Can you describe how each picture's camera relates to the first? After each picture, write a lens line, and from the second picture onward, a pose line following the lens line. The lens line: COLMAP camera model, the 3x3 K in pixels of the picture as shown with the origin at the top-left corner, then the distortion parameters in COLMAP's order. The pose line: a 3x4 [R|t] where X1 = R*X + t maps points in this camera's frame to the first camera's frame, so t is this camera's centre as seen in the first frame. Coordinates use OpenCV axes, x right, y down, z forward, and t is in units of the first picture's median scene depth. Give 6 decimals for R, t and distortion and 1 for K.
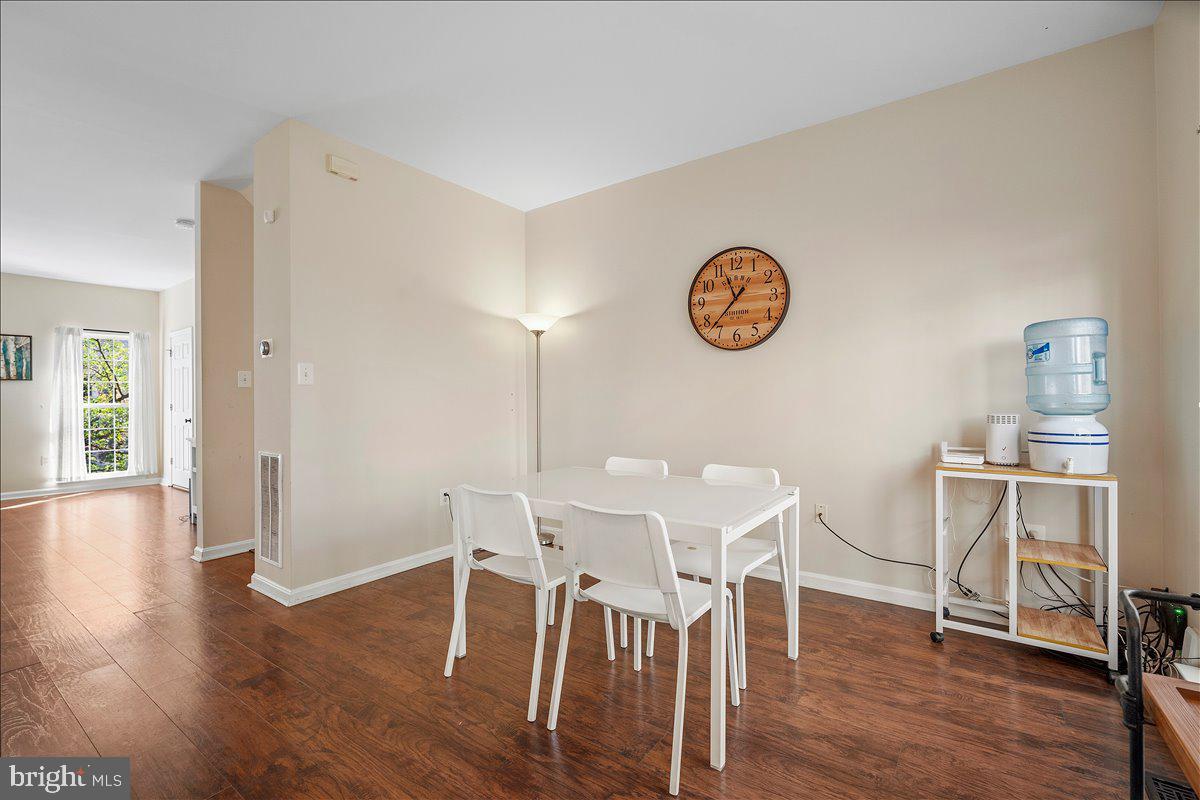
lens RADIAL K [[508.2, 0, 600.0], [0, 508.2, 400.0], [0, 0, 1]] dist [-0.011142, 0.000574]
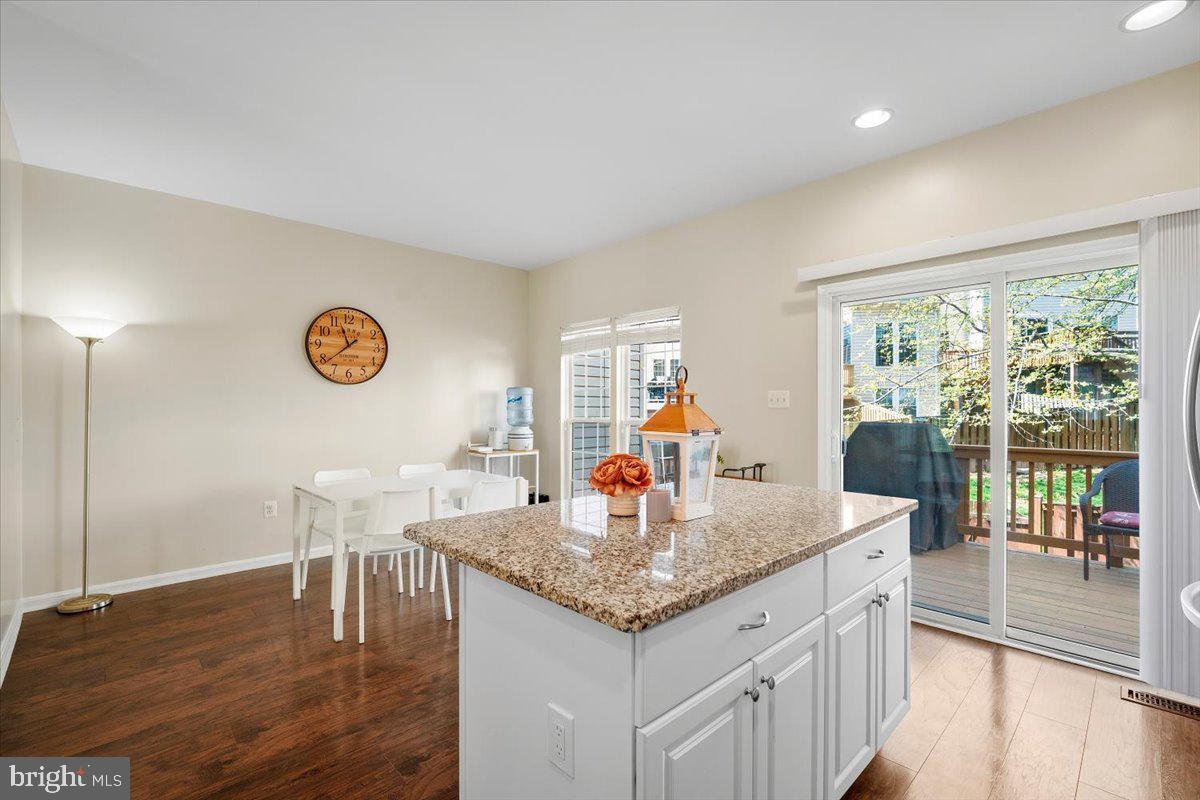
lens RADIAL K [[530.6, 0, 595.9], [0, 530.6, 404.9], [0, 0, 1]] dist [-0.013420, 0.000261]
pose [[0.197622, 0.002825, 0.980274, -0.964790], [-0.005618, 0.999983, -0.001750, -0.045891], [-0.980262, -0.005161, 0.197634, 0.090787]]
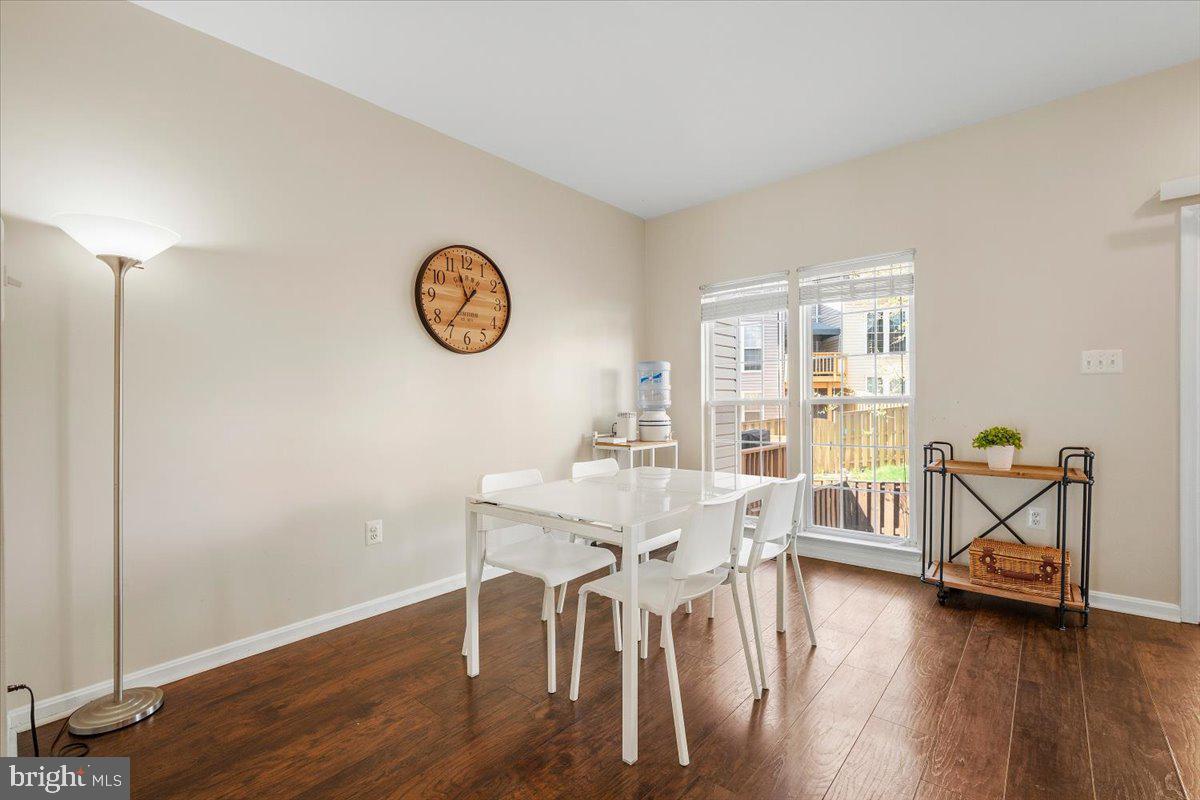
lens RADIAL K [[527.2, 0, 597.3], [0, 527.2, 403.3], [0, 0, 1]] dist [-0.008385, 0.001028]
pose [[0.093887, -0.002184, 0.995580, -0.701488], [0.009215, 0.999957, 0.001324, -0.002997], [-0.995540, 0.009049, 0.093903, 0.665162]]
